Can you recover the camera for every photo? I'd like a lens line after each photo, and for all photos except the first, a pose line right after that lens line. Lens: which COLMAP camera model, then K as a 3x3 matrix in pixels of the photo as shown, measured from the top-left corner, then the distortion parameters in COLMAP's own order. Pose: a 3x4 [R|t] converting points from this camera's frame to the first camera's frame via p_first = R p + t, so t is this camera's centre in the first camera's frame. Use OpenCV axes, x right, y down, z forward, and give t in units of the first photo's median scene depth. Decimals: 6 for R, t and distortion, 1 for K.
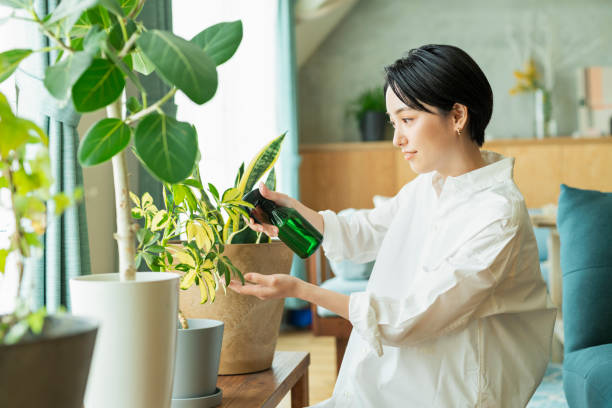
lens RADIAL K [[880.5, 0, 306.0], [0, 880.5, 204.0], [0, 0, 1]] dist [0.015562, -0.036359]
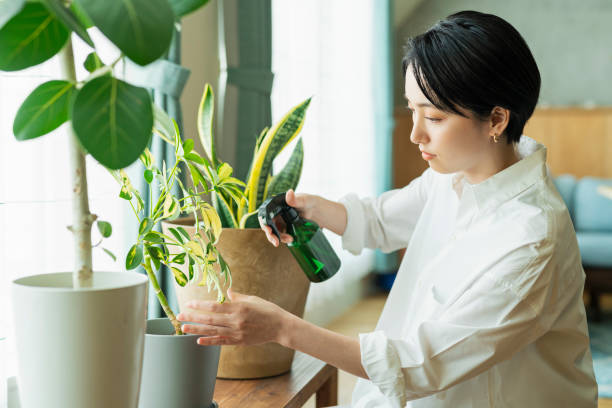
lens RADIAL K [[880.5, 0, 306.0], [0, 880.5, 204.0], [0, 0, 1]] dist [0.015562, -0.036359]
pose [[0.995729, 0.031439, -0.086812, 0.052886], [-0.026917, 0.998243, 0.052777, -0.026101], [0.088319, -0.050215, 0.994826, 0.177674]]
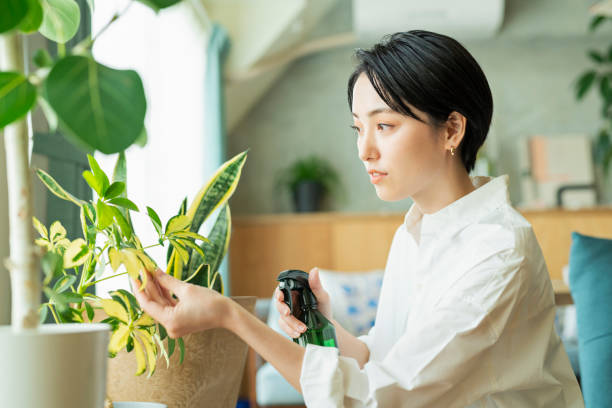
lens RADIAL K [[880.5, 0, 306.0], [0, 880.5, 204.0], [0, 0, 1]] dist [0.015562, -0.036359]
pose [[0.994942, 0.005967, 0.100273, -0.053021], [0.004676, 0.994401, -0.105565, 0.048645], [-0.100342, 0.105500, 0.989344, 0.276120]]
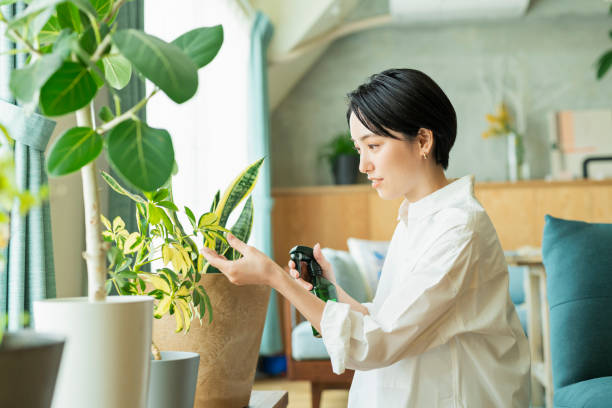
lens RADIAL K [[880.5, 0, 306.0], [0, 880.5, 204.0], [0, 0, 1]] dist [0.015562, -0.036359]
pose [[0.999356, -0.001266, 0.035872, -0.013166], [0.003444, 0.998149, -0.060721, 0.031364], [-0.035729, 0.060806, 0.997510, 0.049836]]
